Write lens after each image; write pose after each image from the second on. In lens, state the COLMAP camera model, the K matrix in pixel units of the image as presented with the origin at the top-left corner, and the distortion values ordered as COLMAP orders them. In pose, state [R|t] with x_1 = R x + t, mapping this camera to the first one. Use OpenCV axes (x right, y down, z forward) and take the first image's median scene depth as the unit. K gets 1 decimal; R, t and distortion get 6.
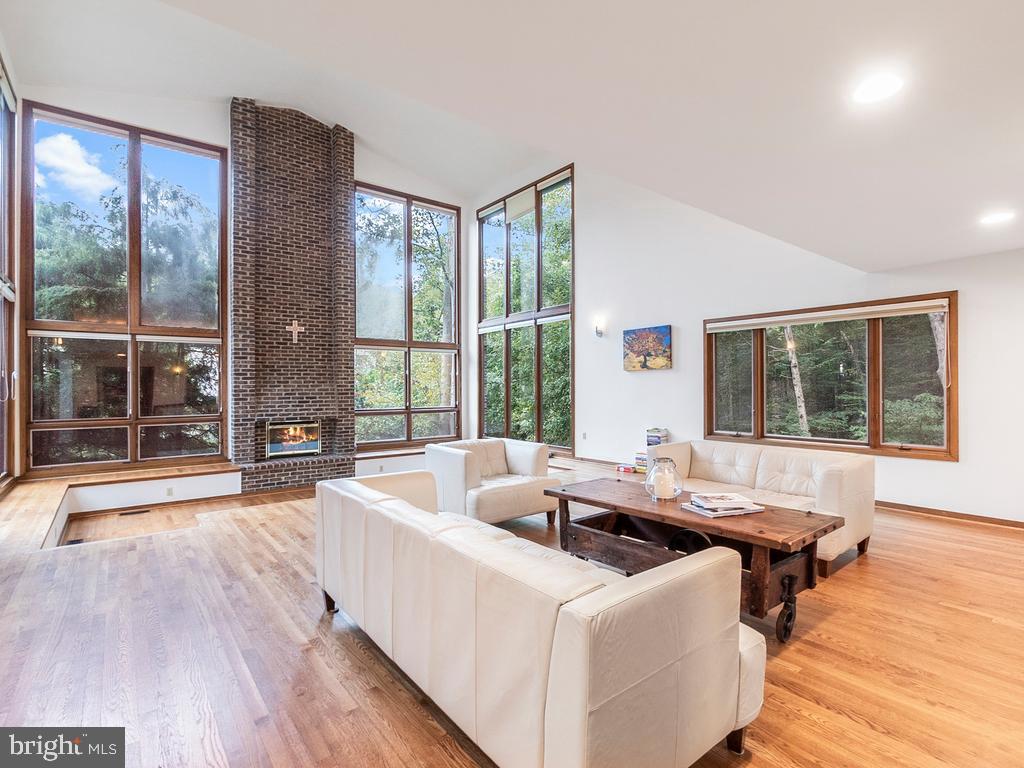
lens RADIAL K [[506.8, 0, 519.7], [0, 506.8, 383.0], [0, 0, 1]] dist [-0.001651, 0.000411]
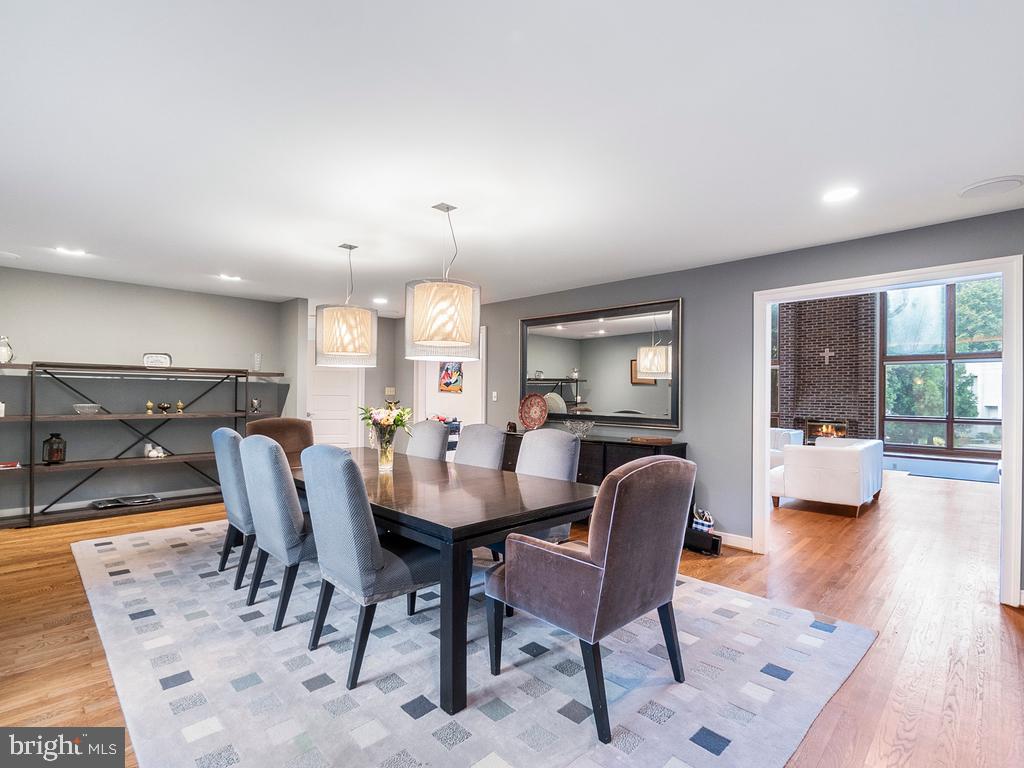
lens RADIAL K [[506.8, 0, 503.3], [0, 506.8, 389.6], [0, 0, 1]] dist [-0.001651, 0.000411]
pose [[0.125791, 0.000134, -0.992057, 0.886122], [-0.000603, 1.000000, 0.000059, -0.010106], [0.992057, 0.000590, 0.125791, -0.059600]]
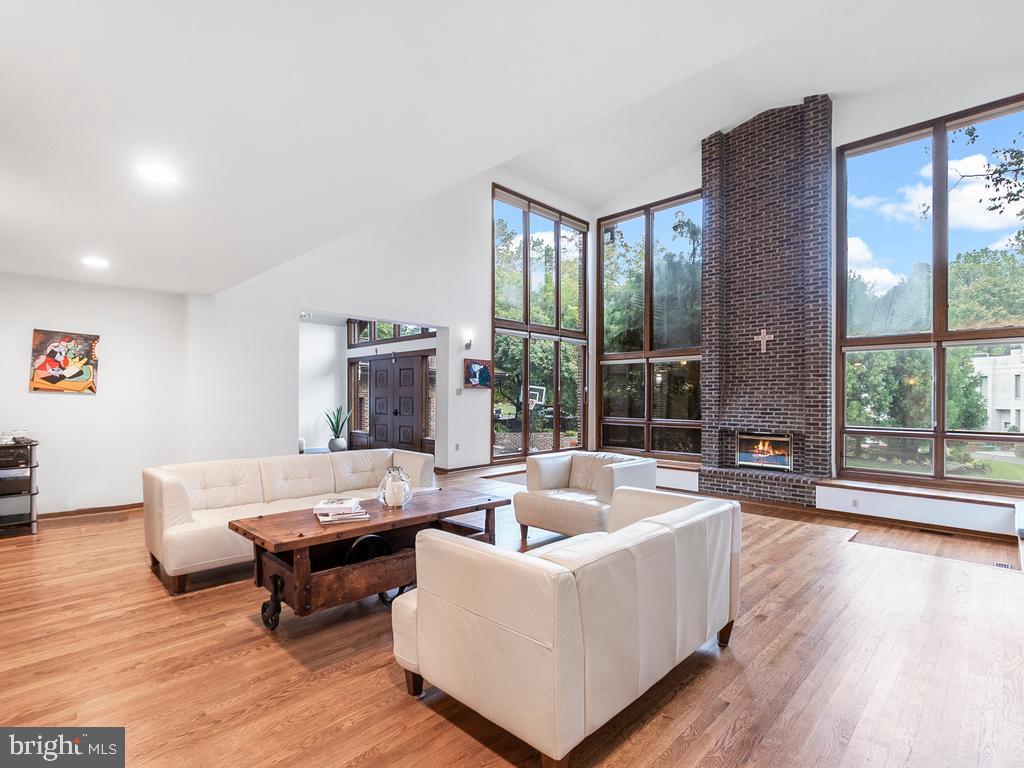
lens RADIAL K [[506.8, 0, 494.0], [0, 506.8, 396.5], [0, 0, 1]] dist [-0.001651, 0.000411]
pose [[0.105427, 0.006056, -0.994409, 0.504079], [0.002504, 0.999977, 0.006356, -0.002422], [0.994424, -0.003160, 0.105410, 0.412761]]
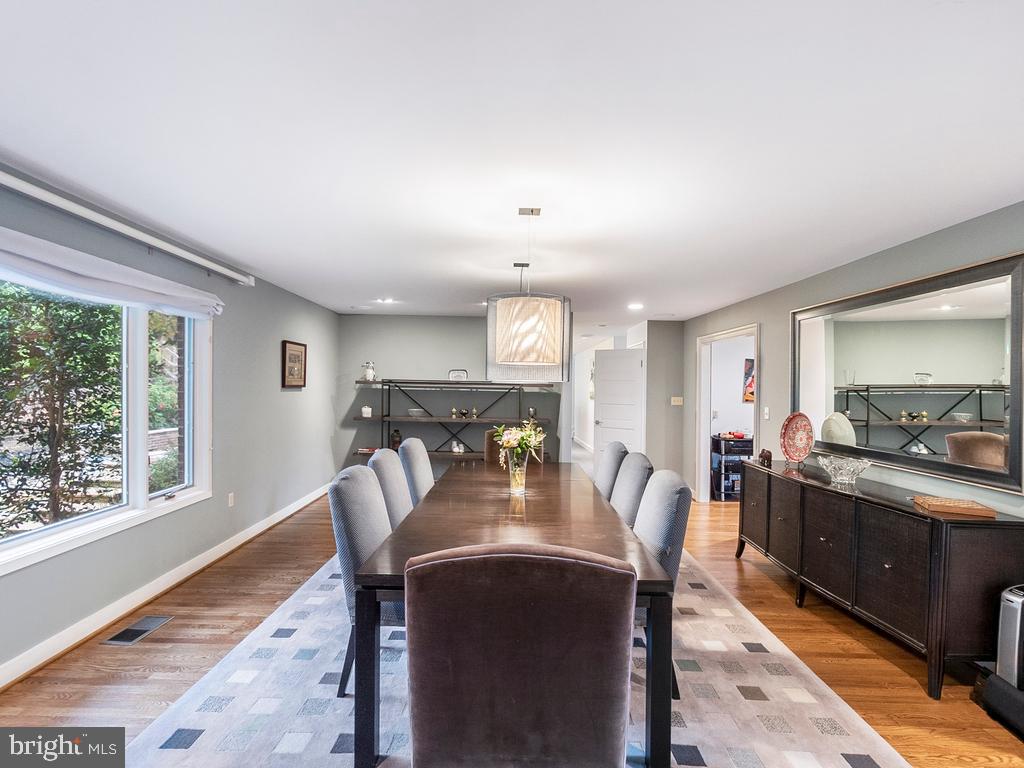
lens RADIAL K [[506.8, 0, 513.9], [0, 506.8, 392.9], [0, 0, 1]] dist [-0.001651, 0.000411]
pose [[-0.607549, 0.007413, -0.794247, 0.776840], [-0.004596, 0.999907, 0.012848, -0.030607], [0.794269, 0.011456, -0.607459, 0.152174]]
